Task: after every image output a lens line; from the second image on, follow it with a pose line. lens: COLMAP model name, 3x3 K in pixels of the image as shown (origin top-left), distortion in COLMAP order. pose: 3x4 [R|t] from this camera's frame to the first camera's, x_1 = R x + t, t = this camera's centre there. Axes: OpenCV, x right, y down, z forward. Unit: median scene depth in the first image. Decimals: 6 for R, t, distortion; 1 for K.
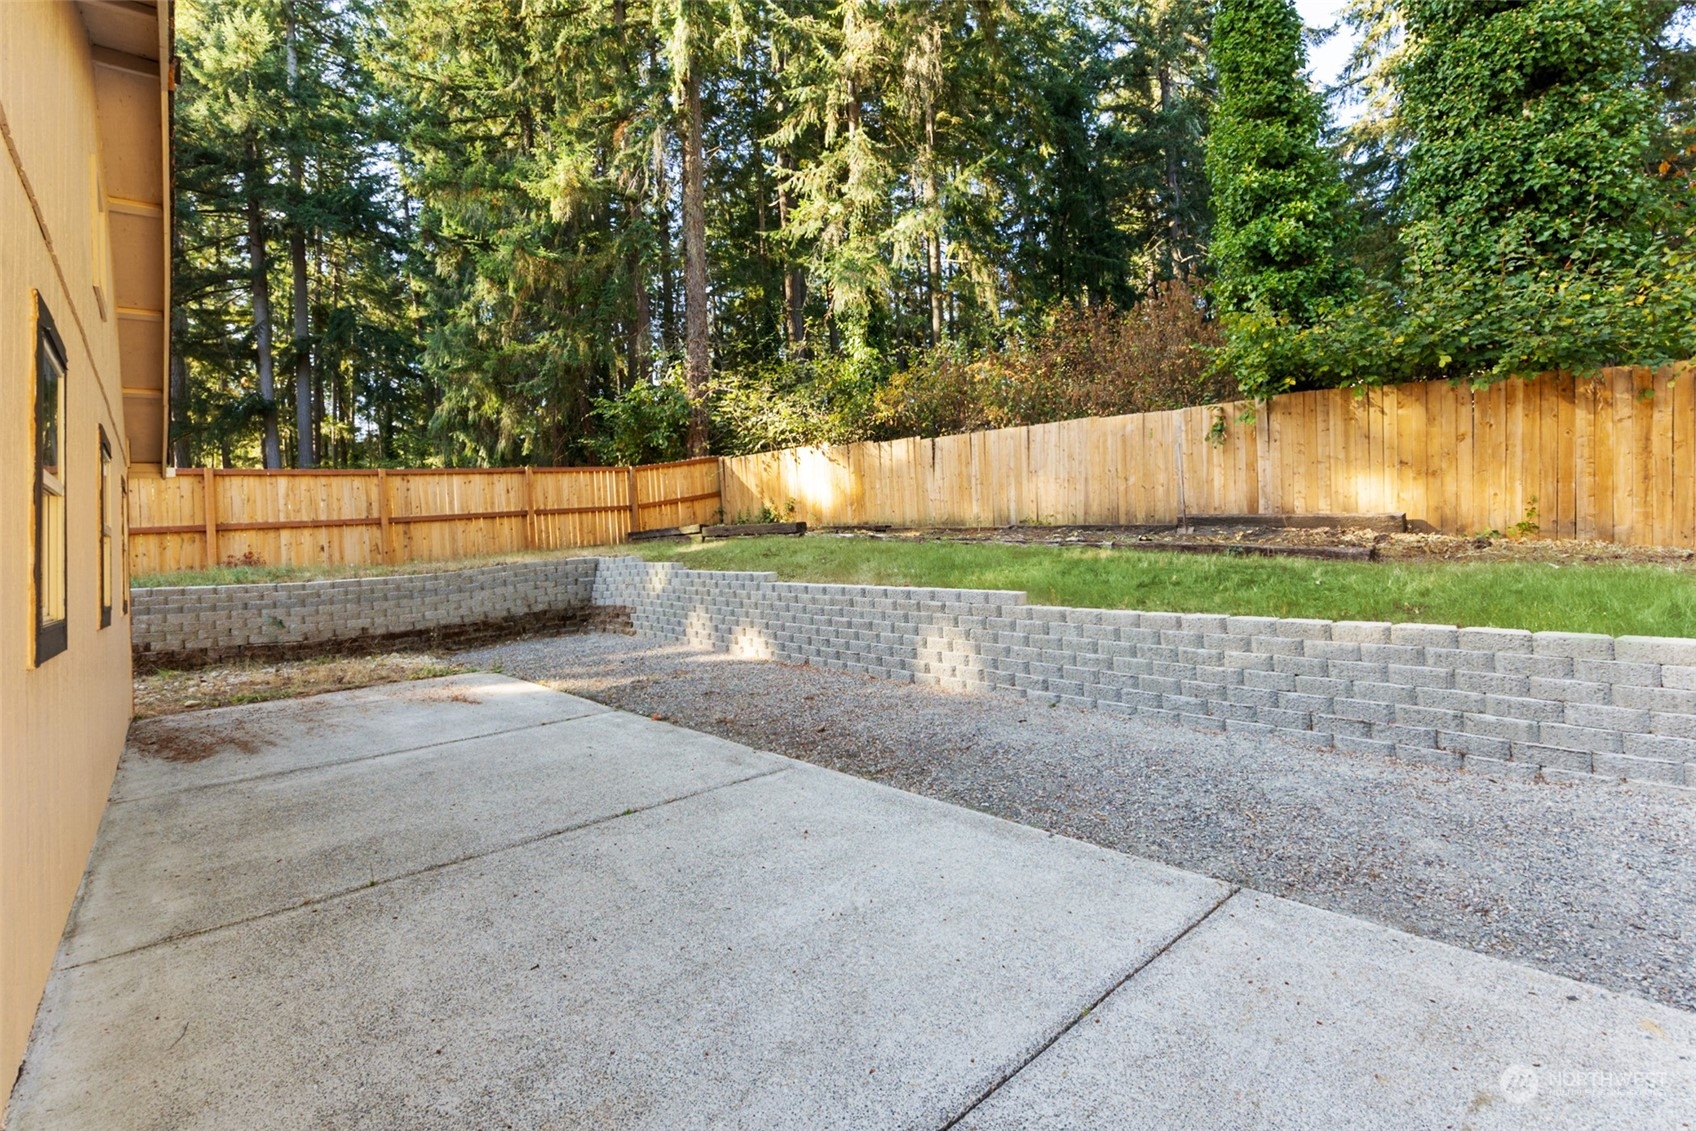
lens RADIAL K [[721.8, 0, 844.0], [0, 721.8, 545.6], [0, 0, 1]] dist [0.003913, 0.000290]
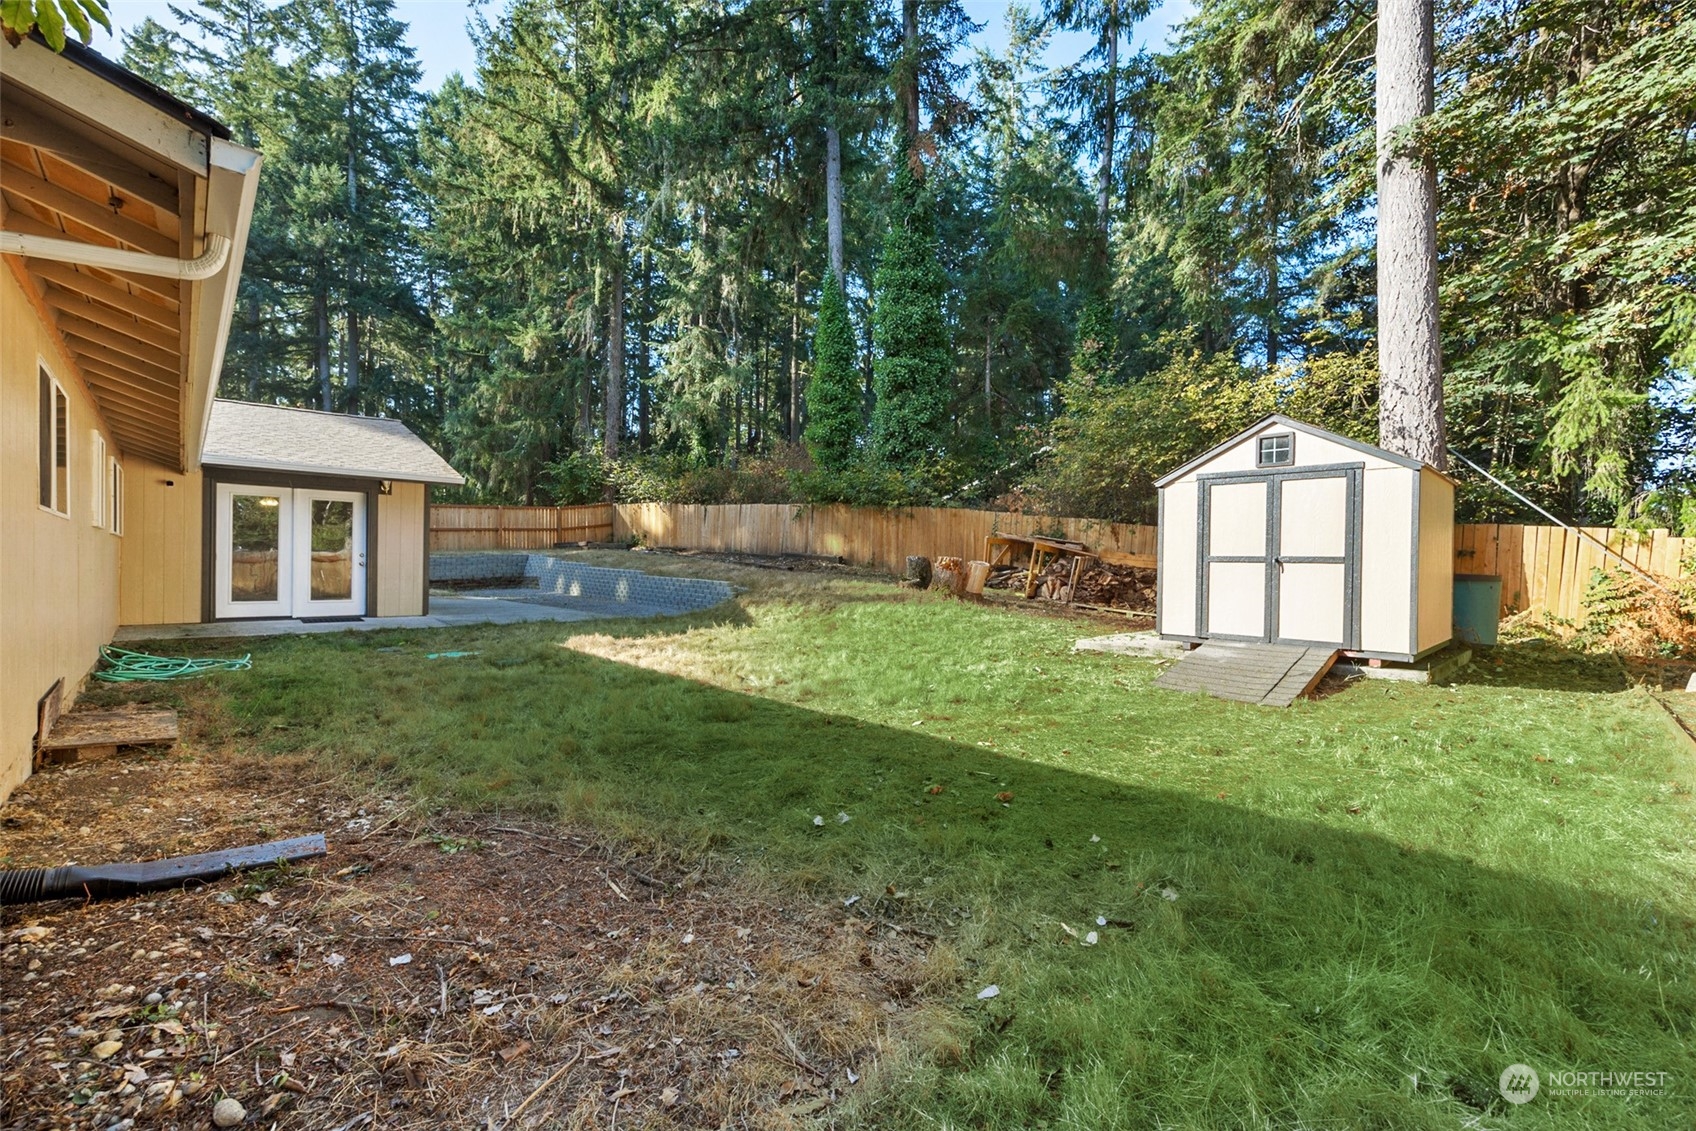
lens RADIAL K [[713.5, 0, 849.5], [0, 713.5, 588.3], [0, 0, 1]] dist [0.006231, -0.000069]
pose [[0.998094, 0.060187, 0.013628, 0.422054], [-0.060537, 0.997802, 0.026967, 0.002759], [-0.011975, -0.027741, 0.999543, -0.811289]]
